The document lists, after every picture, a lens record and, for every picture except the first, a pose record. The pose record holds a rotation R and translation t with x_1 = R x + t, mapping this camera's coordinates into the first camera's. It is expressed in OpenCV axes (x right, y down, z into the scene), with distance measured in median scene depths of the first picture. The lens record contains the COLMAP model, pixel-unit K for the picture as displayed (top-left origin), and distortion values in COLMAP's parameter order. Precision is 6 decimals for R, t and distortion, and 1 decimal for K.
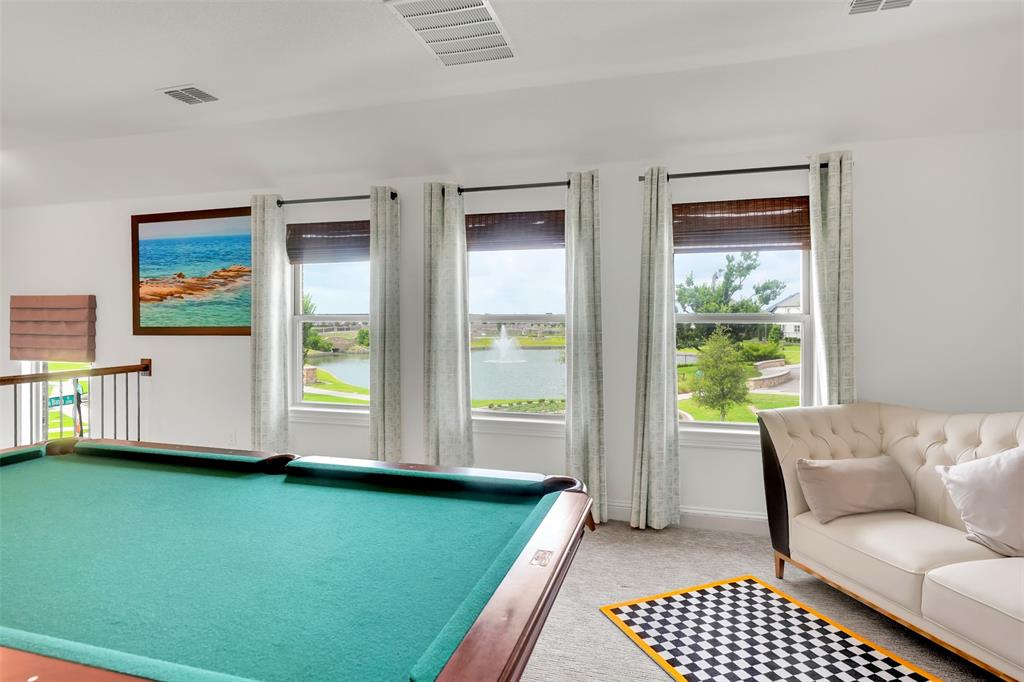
lens RADIAL K [[578.9, 0, 505.5], [0, 578.9, 336.6], [0, 0, 1]] dist [-0.002720, 0.000091]
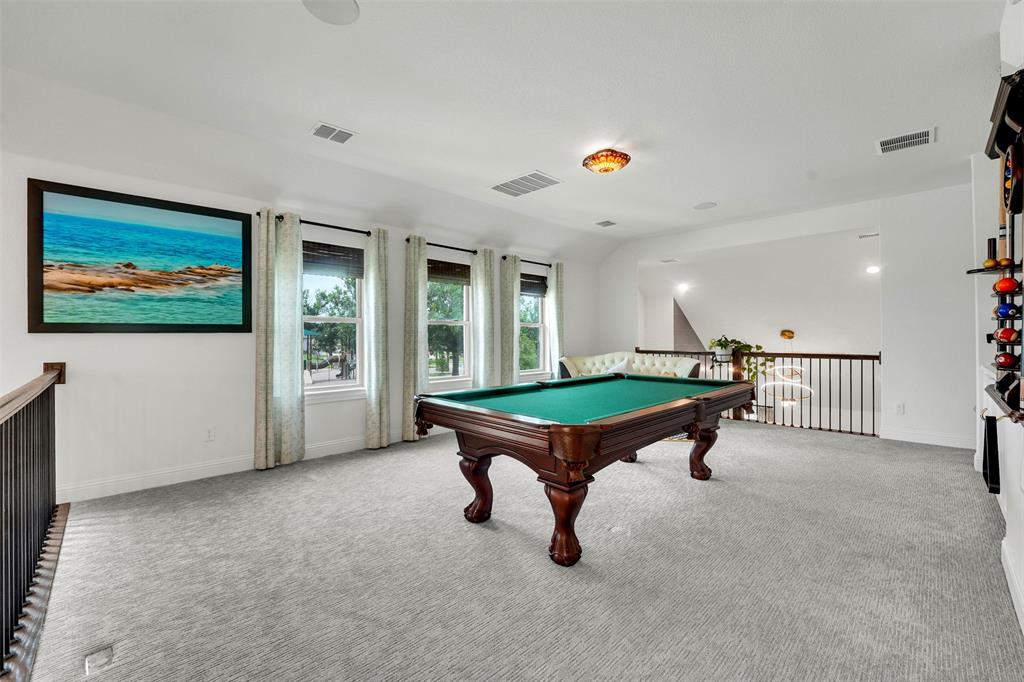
lens RADIAL K [[421.5, 0, 507.1], [0, 421.5, 331.6], [0, 0, 1]] dist [-0.027829, 0.002601]
pose [[0.479039, -0.000756, 0.877793, -0.843188], [0.009073, 0.999950, -0.004090, 0.003705], [-0.877747, 0.009924, 0.479022, 0.186903]]
